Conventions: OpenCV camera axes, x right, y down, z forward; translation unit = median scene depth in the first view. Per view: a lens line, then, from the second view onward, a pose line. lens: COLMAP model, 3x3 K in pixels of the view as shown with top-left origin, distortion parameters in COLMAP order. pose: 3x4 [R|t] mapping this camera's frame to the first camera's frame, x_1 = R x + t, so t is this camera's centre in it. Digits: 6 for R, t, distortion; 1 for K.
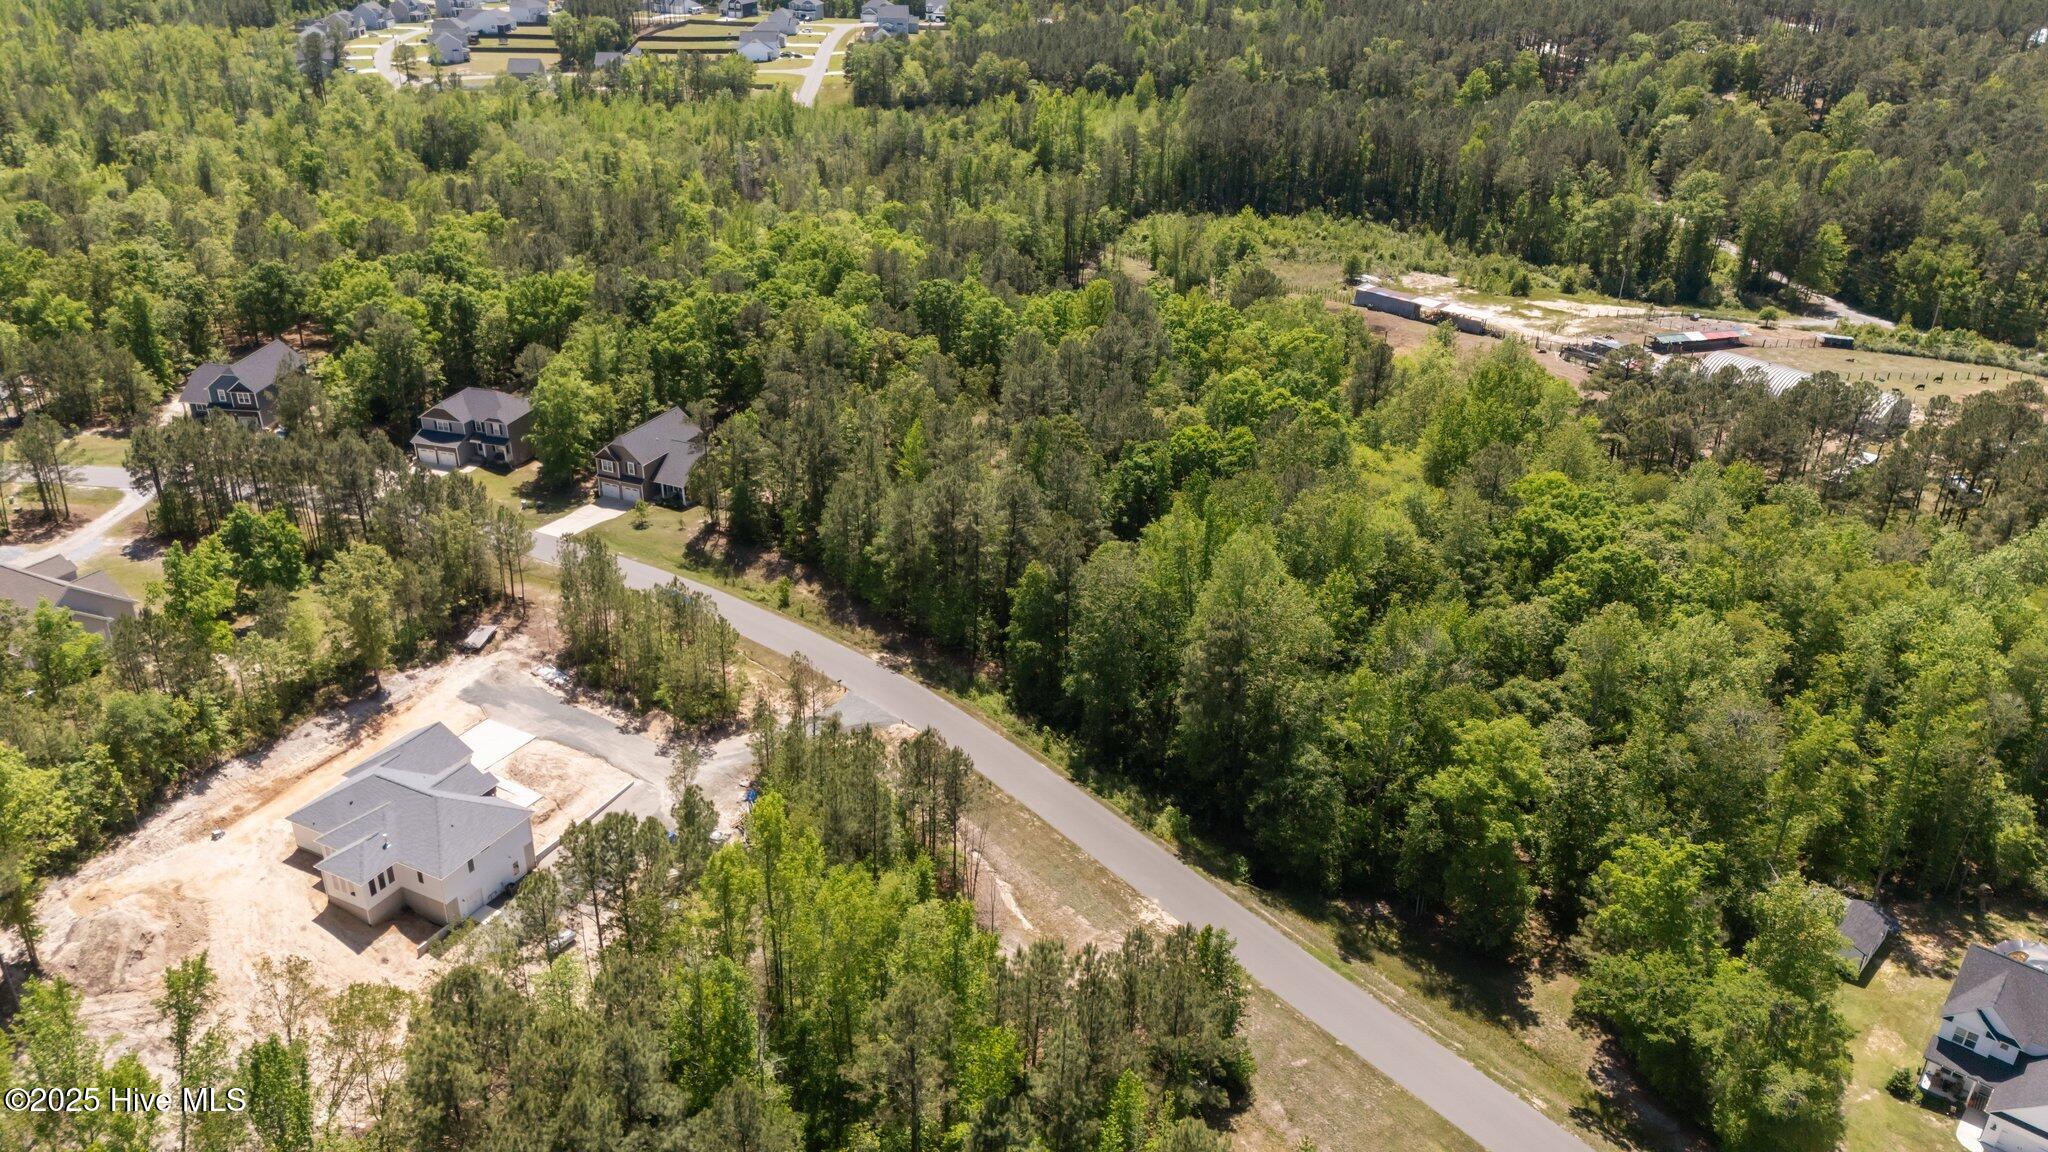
lens RADIAL K [[1500.6, 0, 1022.2], [0, 1500.6, 577.0], [0, 0, 1]] dist [0.063656, -0.052099]
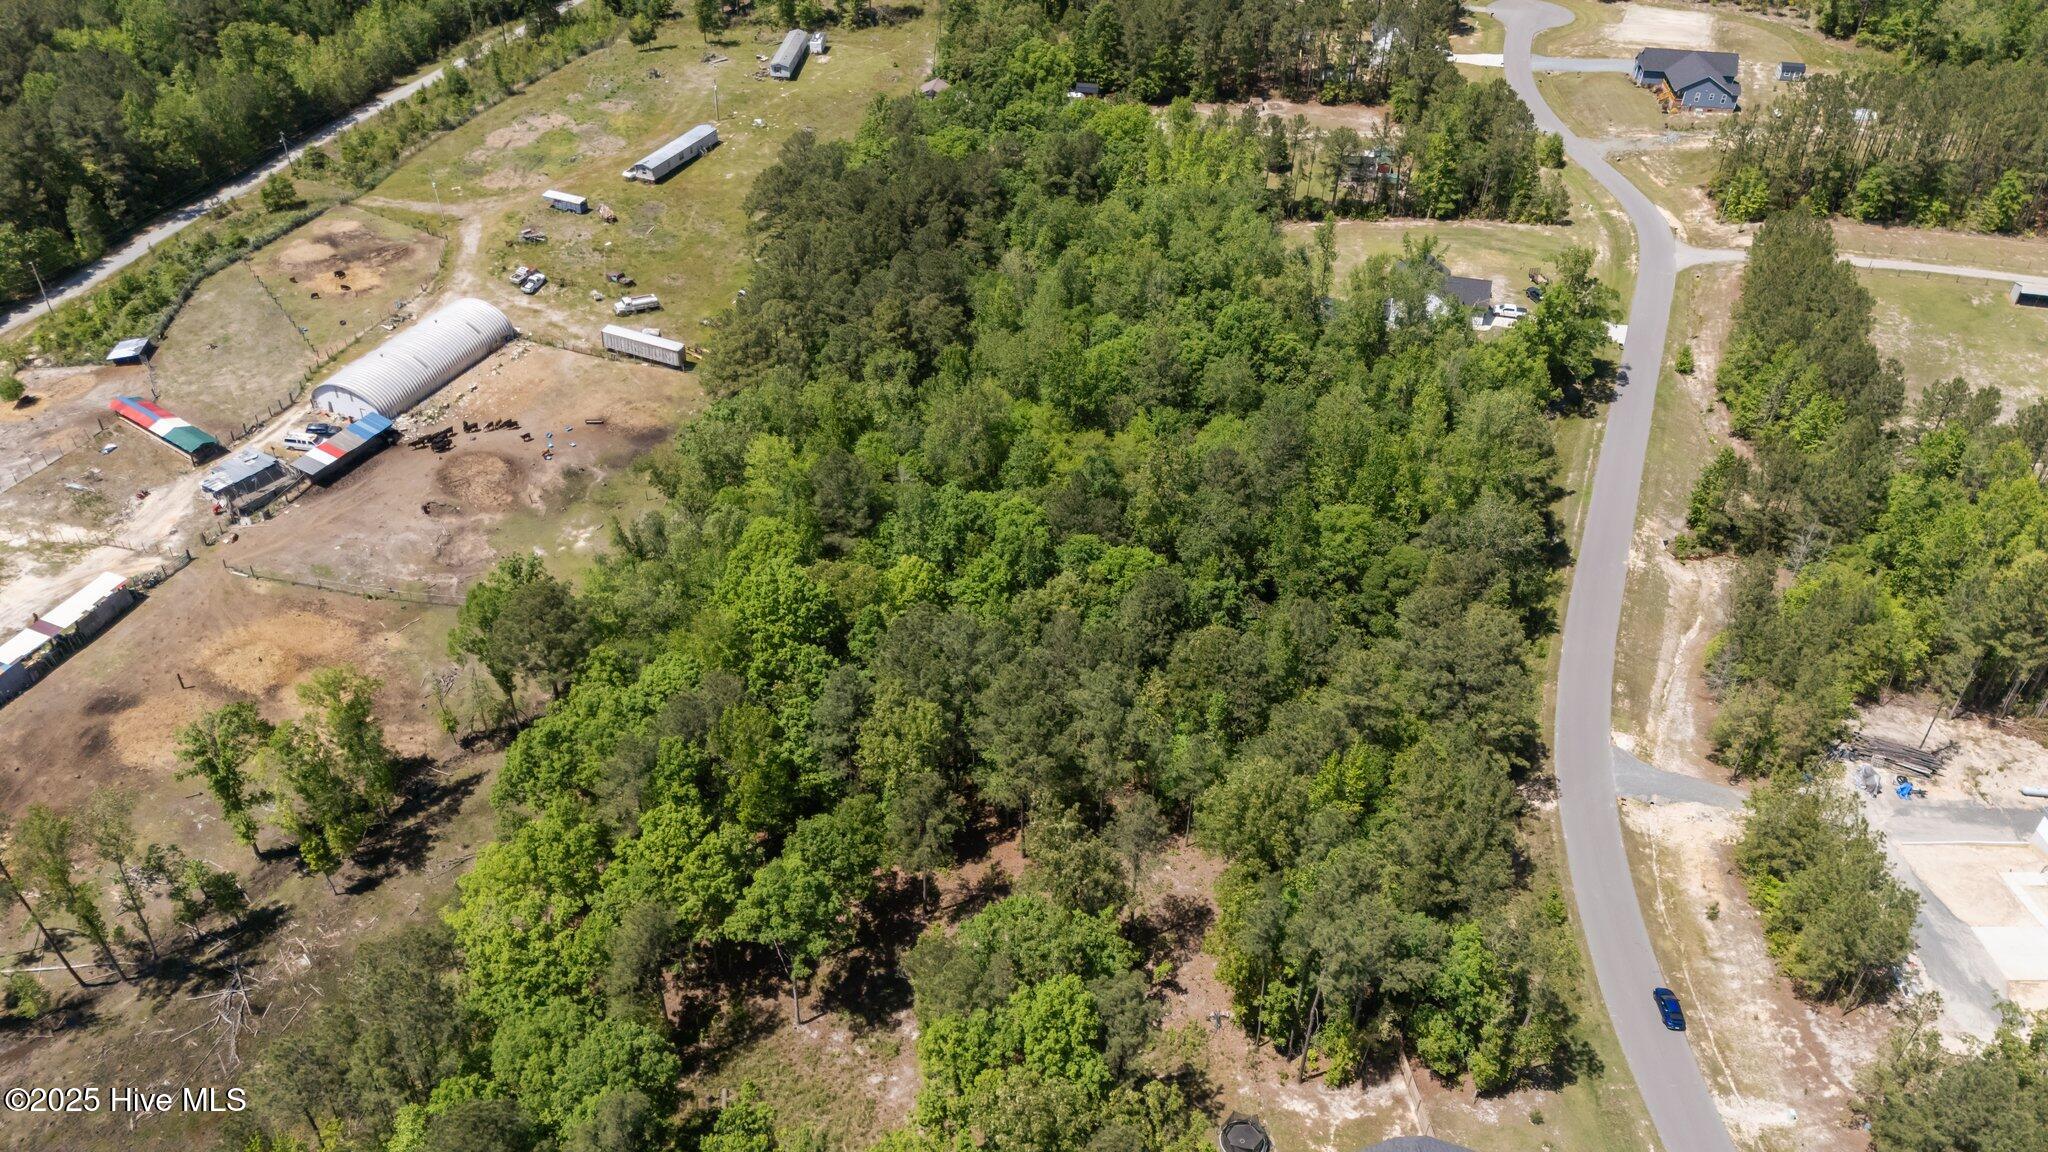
lens RADIAL K [[1500.6, 0, 1018.2], [0, 1500.6, 572.1], [0, 0, 1]] dist [0.063656, -0.052099]
pose [[-0.478020, -0.548816, 0.685783, -0.277805], [0.358995, 0.590498, 0.722797, -0.456435], [-0.801635, 0.591704, -0.085248, 0.695183]]
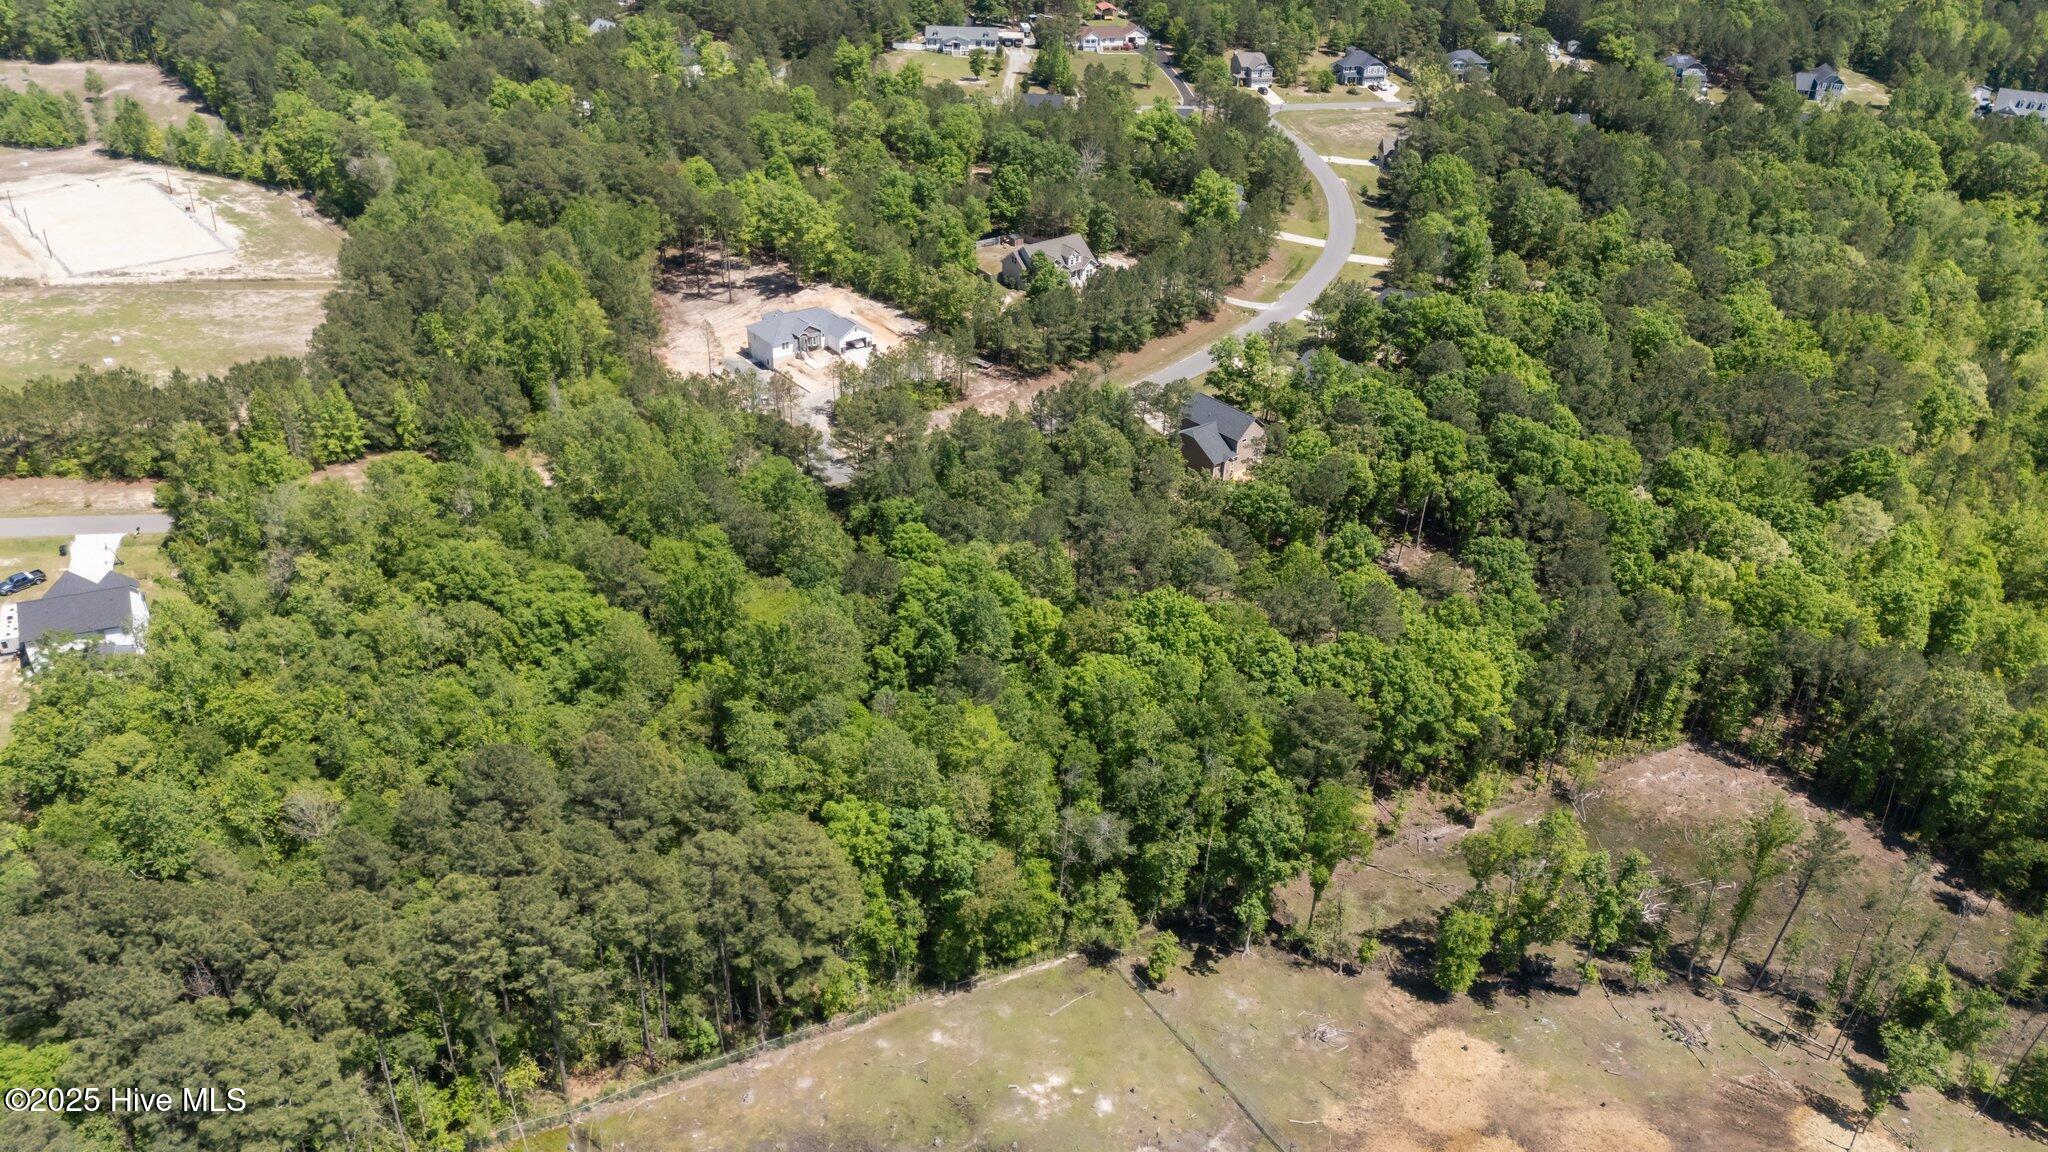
lens RADIAL K [[1500.6, 0, 1021.9], [0, 1500.6, 579.4], [0, 0, 1]] dist [0.063656, -0.052099]
pose [[-0.444822, 0.436164, -0.782237, 0.558057], [-0.432336, 0.660332, 0.614041, -0.456906], [0.784359, 0.611328, -0.105161, 0.727906]]
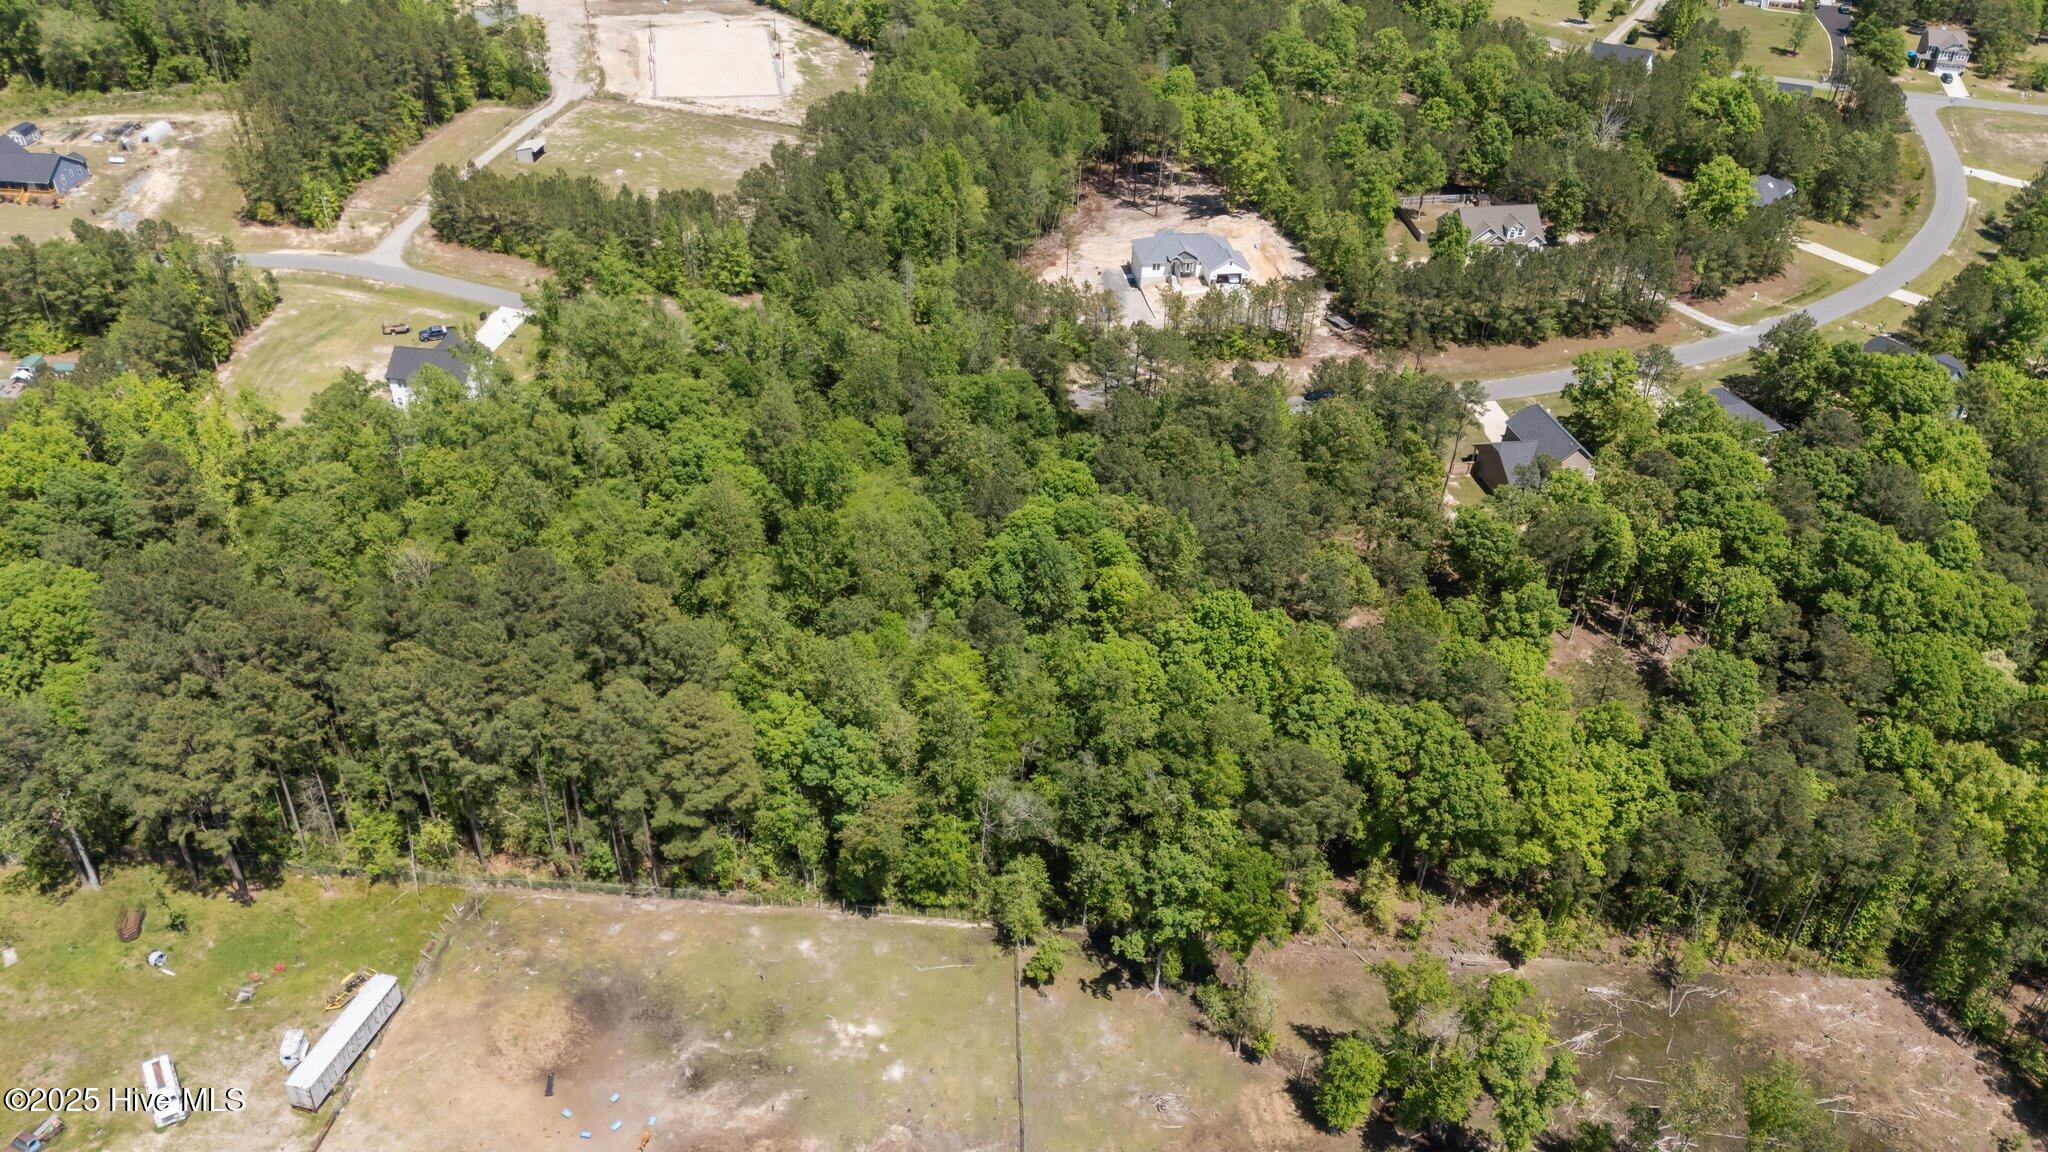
lens RADIAL K [[1500.6, 0, 1017.9], [0, 1500.6, 572.6], [0, 0, 1]] dist [0.063656, -0.052099]
pose [[-0.829085, 0.287502, -0.479543, 0.398064], [-0.281427, 0.526523, 0.802229, -0.527229], [0.483133, 0.800072, -0.355622, 0.856175]]
